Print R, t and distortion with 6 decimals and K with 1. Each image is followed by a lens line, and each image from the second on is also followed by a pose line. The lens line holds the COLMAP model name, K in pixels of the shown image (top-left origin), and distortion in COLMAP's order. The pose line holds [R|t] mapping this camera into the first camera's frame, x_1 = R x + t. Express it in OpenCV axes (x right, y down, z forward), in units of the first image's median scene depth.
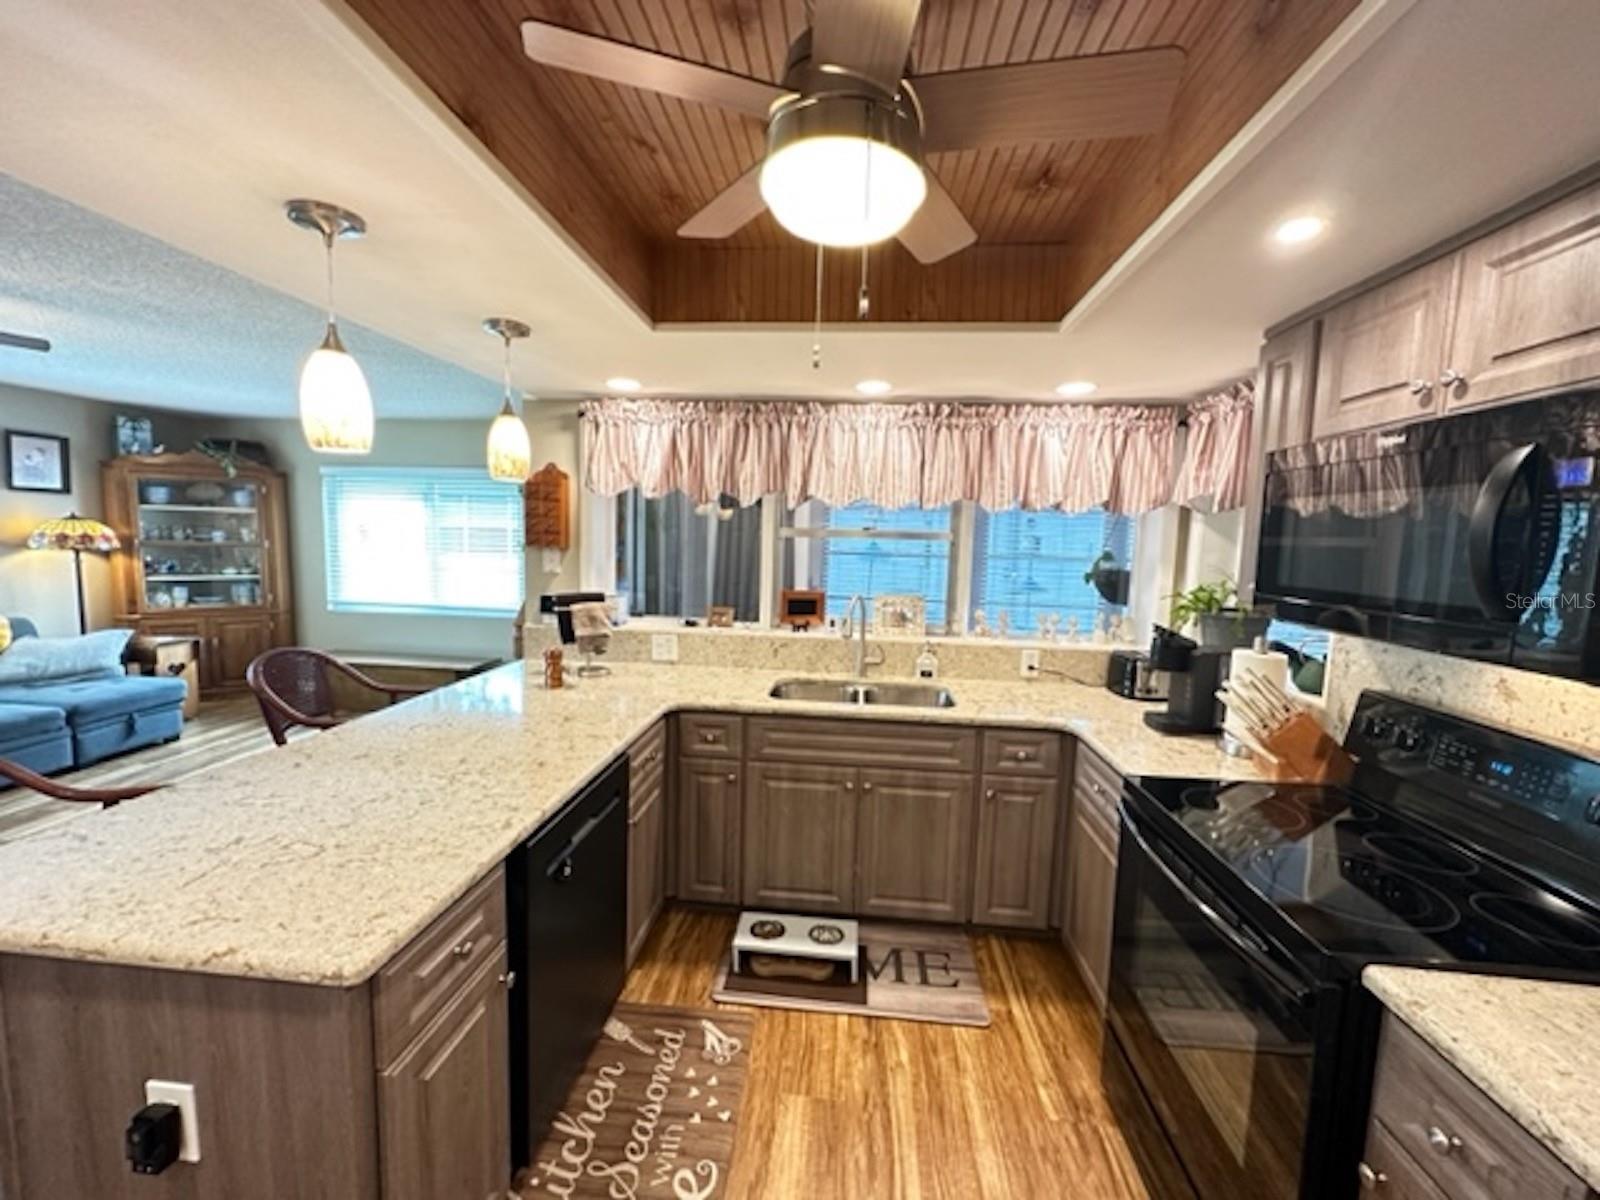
lens RADIAL K [[640.1, 0, 799.3], [0, 640.1, 601.3], [0, 0, 1]] dist [-0.002476, 0.000279]
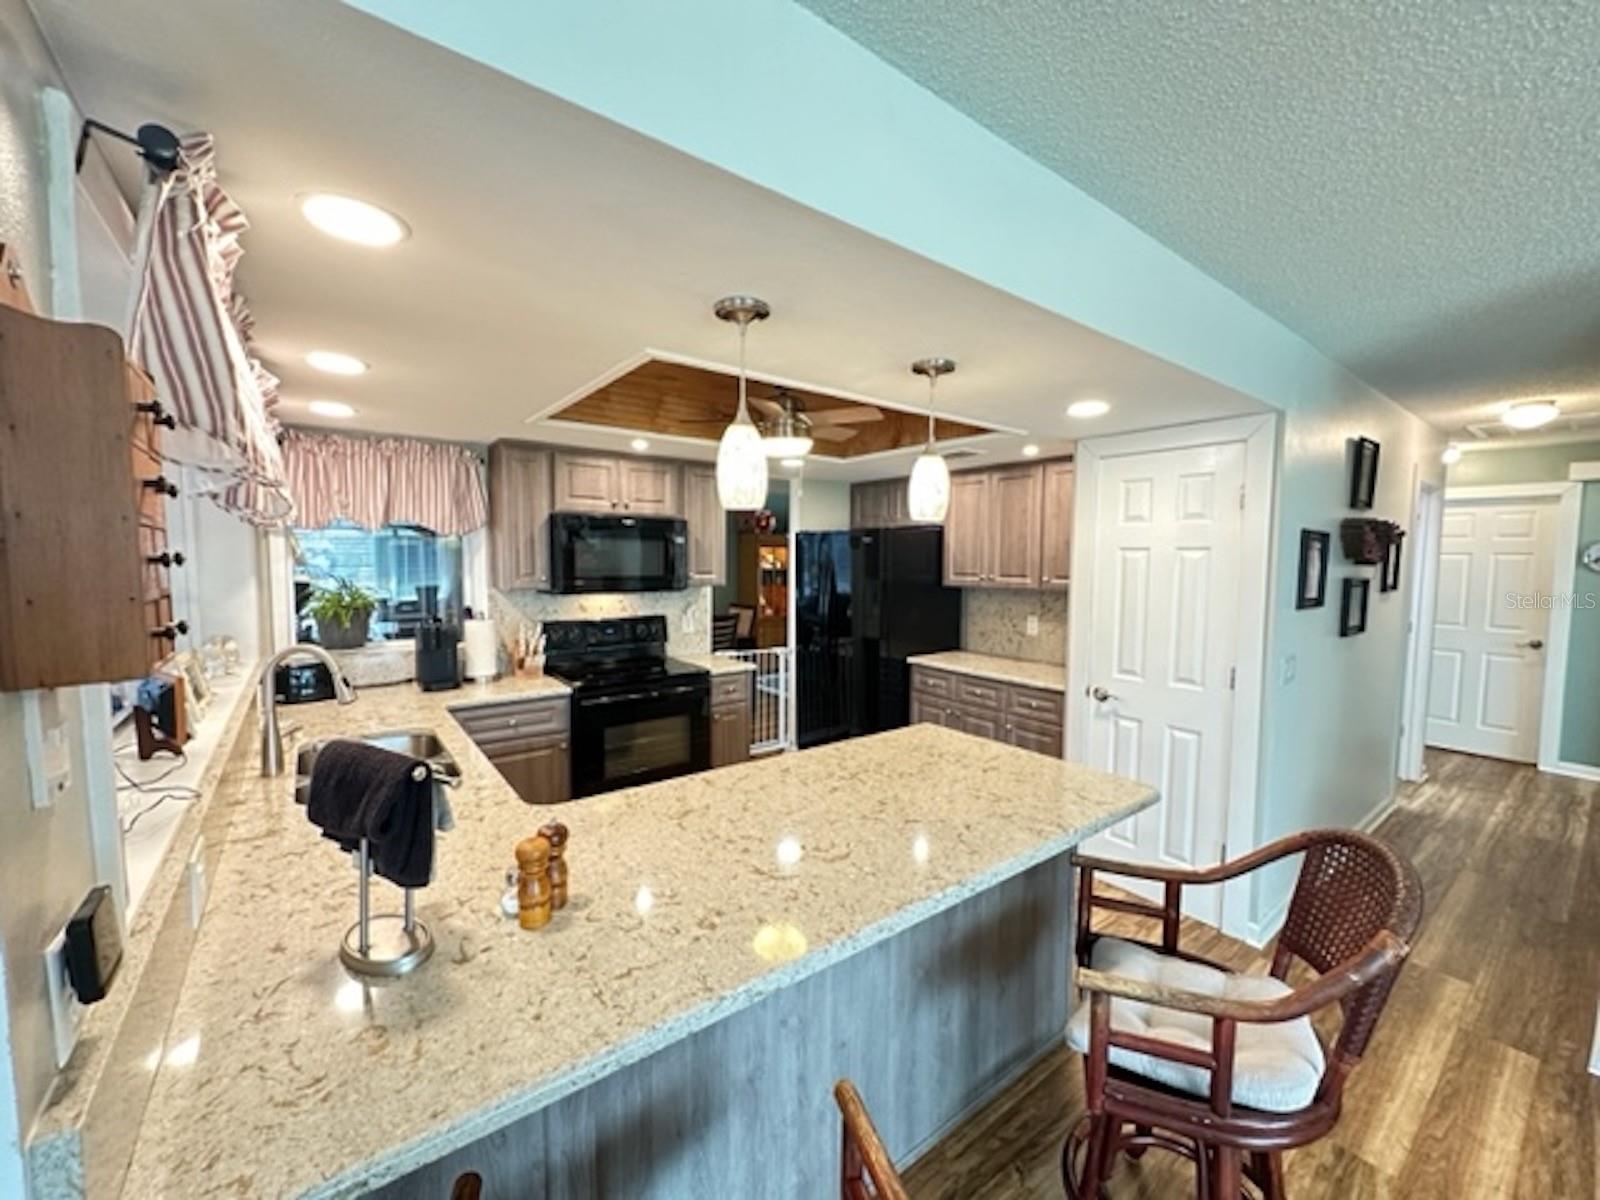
lens RADIAL K [[640.1, 0, 799.3], [0, 640.1, 601.3], [0, 0, 1]] dist [-0.002476, 0.000279]
pose [[-0.676242, -0.085665, 0.731682, -0.776561], [0.045251, 0.986510, 0.157323, -0.142042], [-0.735288, 0.139497, -0.663243, 1.070270]]
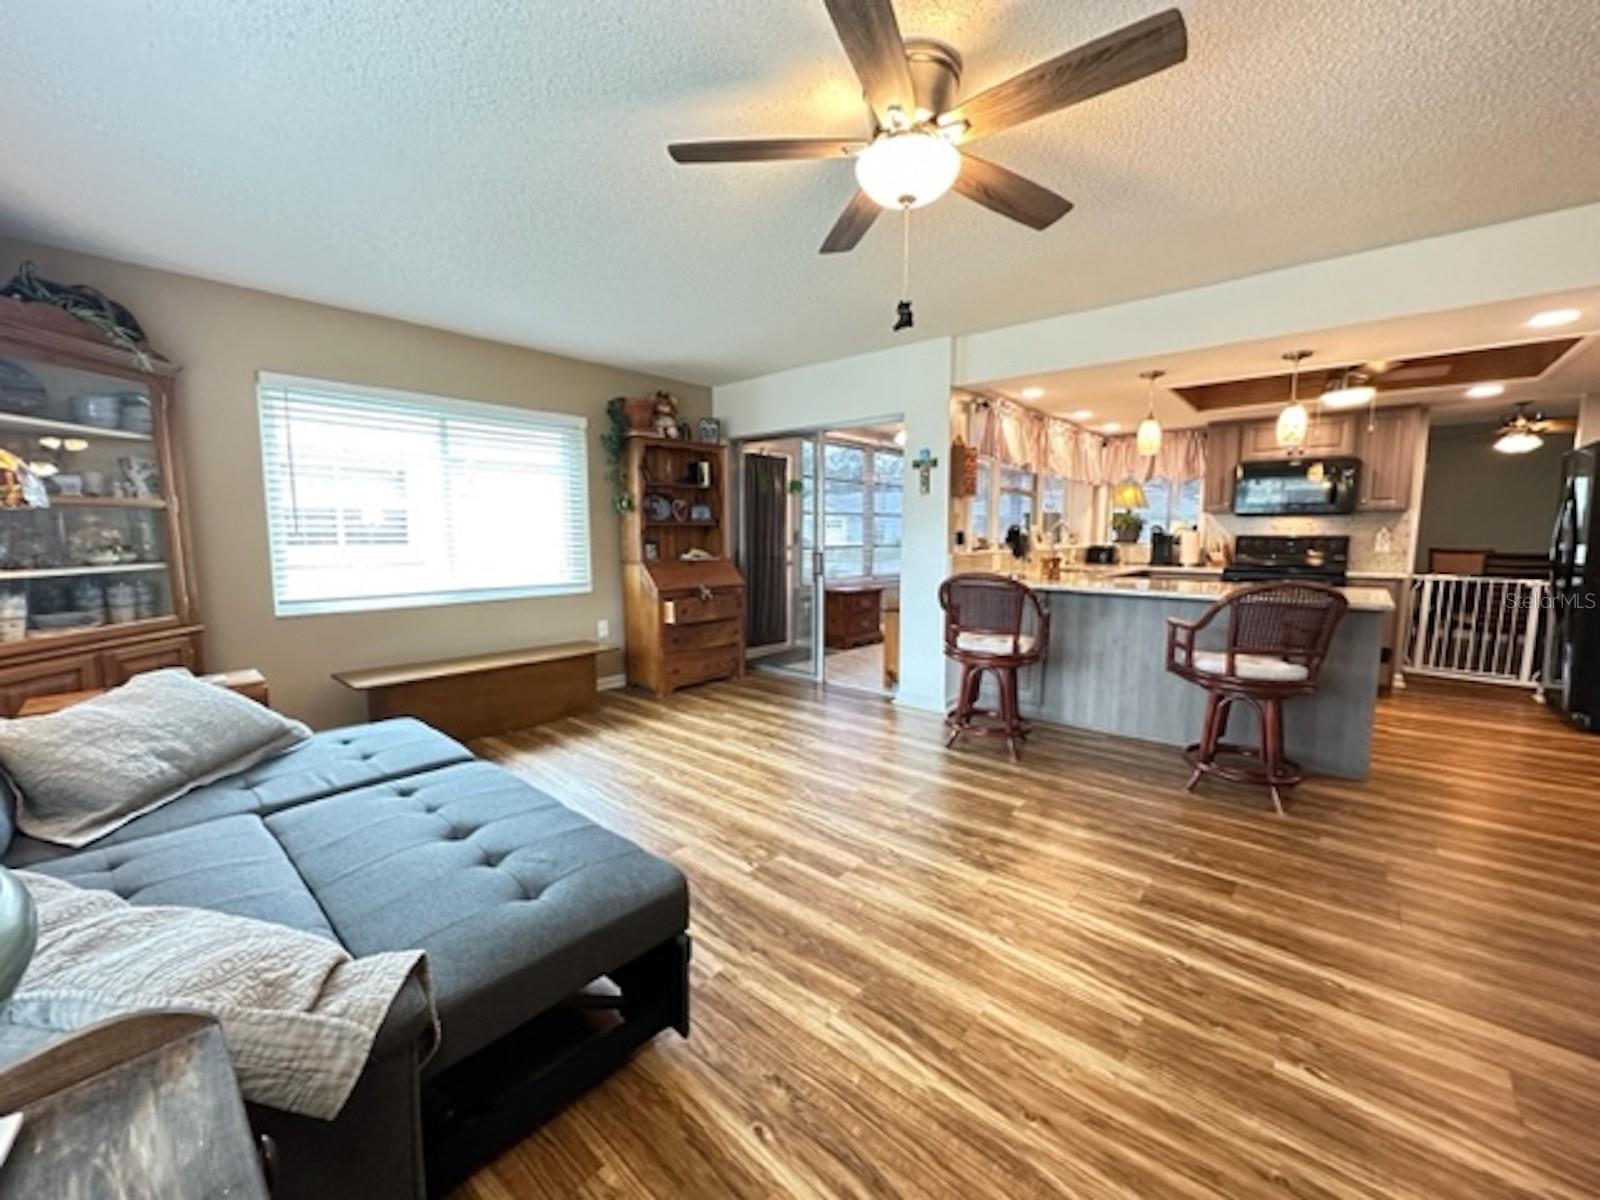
lens RADIAL K [[634.3, 0, 800.0], [0, 634.3, 600.0], [0, 0, 1]] dist [0.000262, 0.000095]
pose [[0.583597, -0.119158, 0.803254, -1.913514], [0.095220, 0.992393, 0.078035, -0.002010], [-0.806442, 0.030945, 0.590503, 0.531265]]
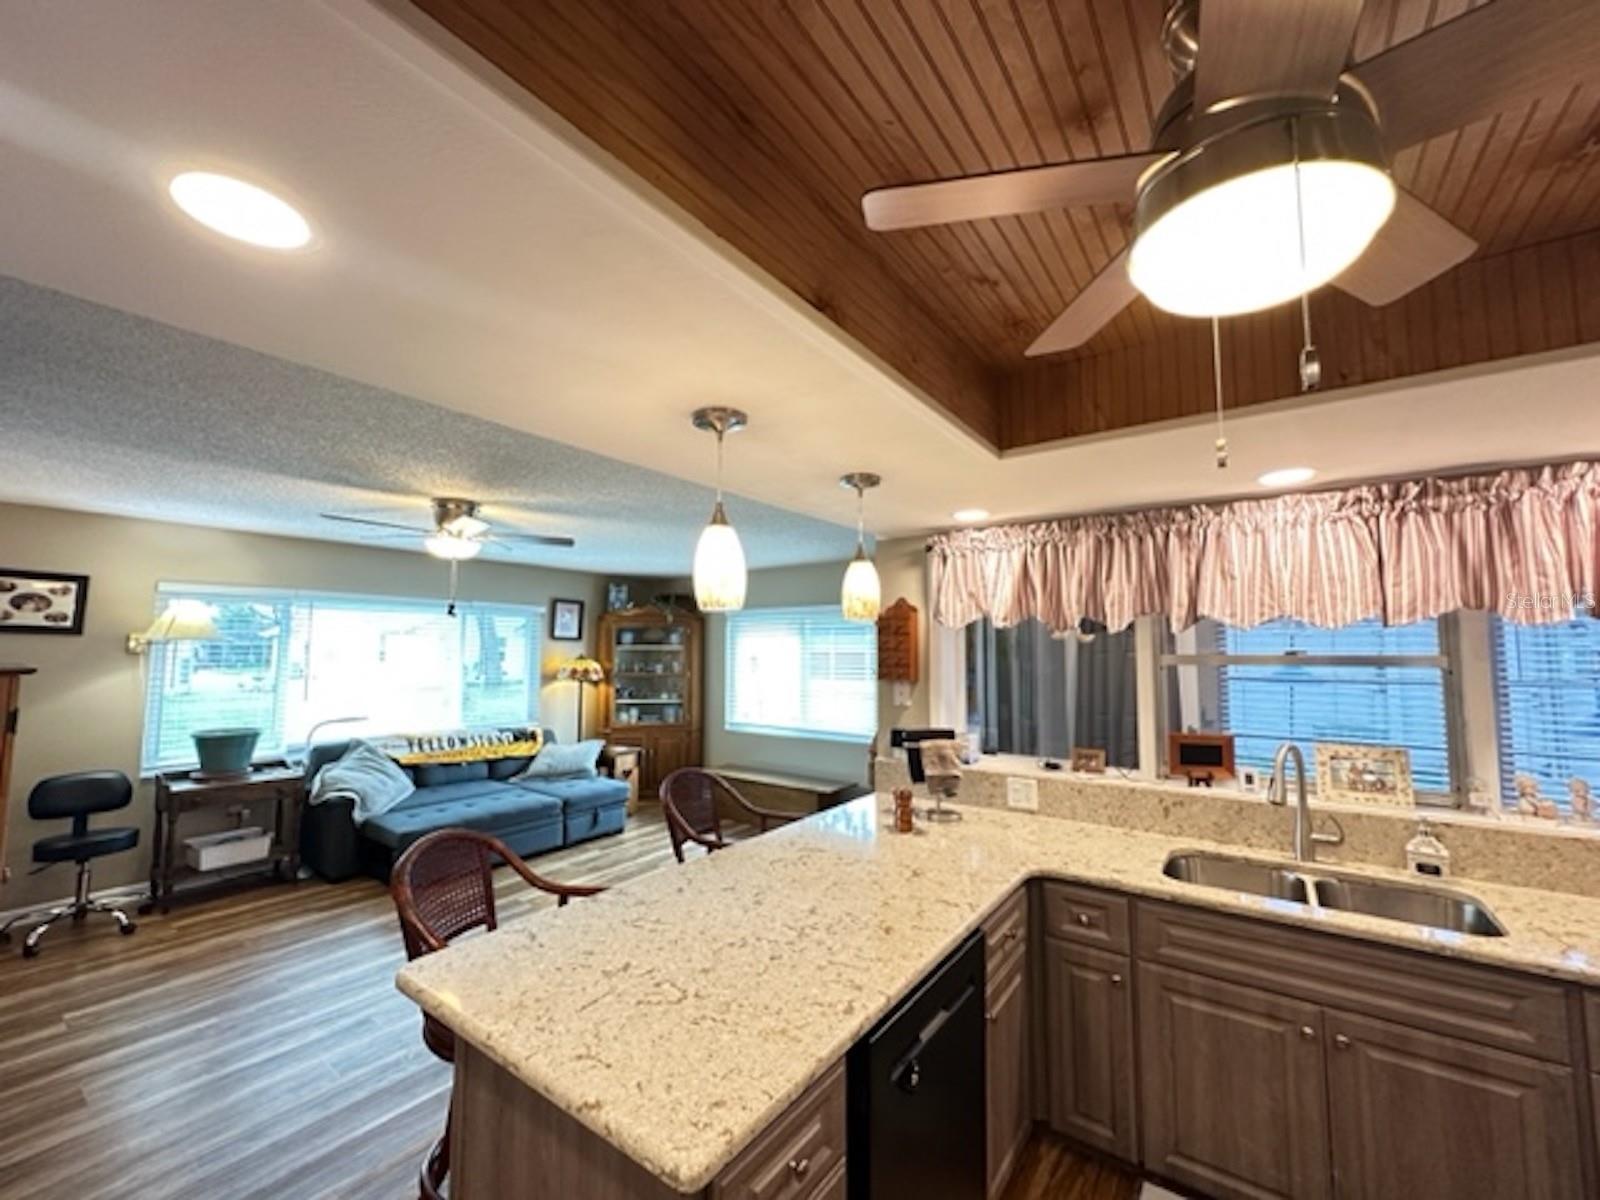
lens RADIAL K [[640.1, 0, 799.3], [0, 640.1, 601.3], [0, 0, 1]] dist [-0.002476, 0.000279]
pose [[0.861762, -0.066413, -0.502948, -0.014385], [-0.028287, 0.983561, -0.178344, -0.024893], [0.506524, 0.167917, 0.845717, 0.055187]]
